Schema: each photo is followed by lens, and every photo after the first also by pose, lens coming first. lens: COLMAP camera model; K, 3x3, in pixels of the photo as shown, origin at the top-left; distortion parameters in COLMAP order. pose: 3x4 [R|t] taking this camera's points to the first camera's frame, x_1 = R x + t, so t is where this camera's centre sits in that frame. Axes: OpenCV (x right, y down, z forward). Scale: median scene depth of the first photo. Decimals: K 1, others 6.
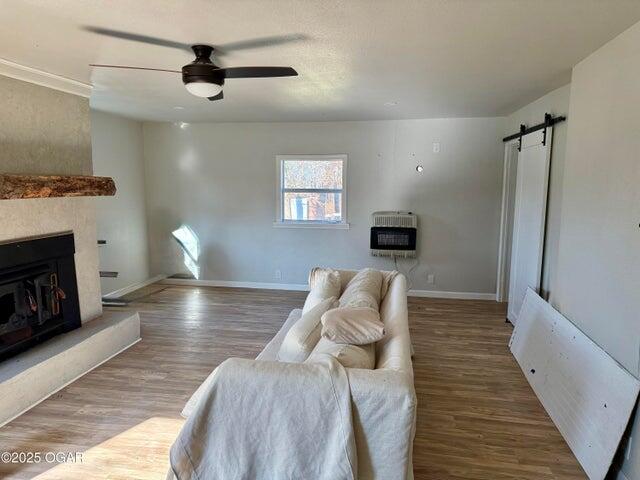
lens RADIAL K [[449.4, 0, 320.5], [0, 449.4, 240.3], [0, 0, 1]] dist [0.058627, -0.072538]
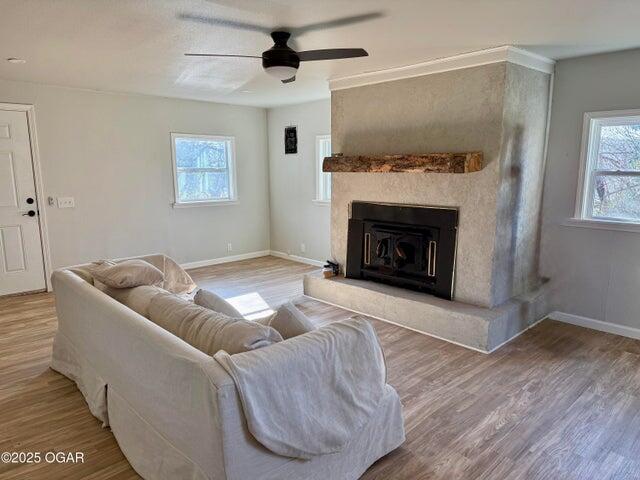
lens RADIAL K [[449.4, 0, 316.6], [0, 449.4, 246.4], [0, 0, 1]] dist [0.058627, -0.072538]
pose [[-0.619178, 0.133848, -0.773759, 0.409923], [-0.097159, 0.964736, 0.244633, -0.139873], [0.779216, 0.226649, -0.584339, 1.242508]]
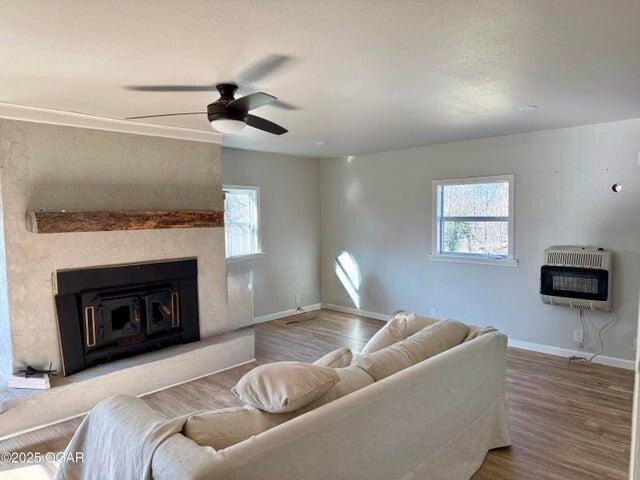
lens RADIAL K [[449.4, 0, 320.9], [0, 449.4, 241.9], [0, 0, 1]] dist [0.058627, -0.072538]
pose [[0.824325, 0.020435, -0.565748, 0.343128], [-0.052259, 0.997828, -0.040103, -0.026873], [0.563700, 0.062623, 0.823602, 0.199378]]
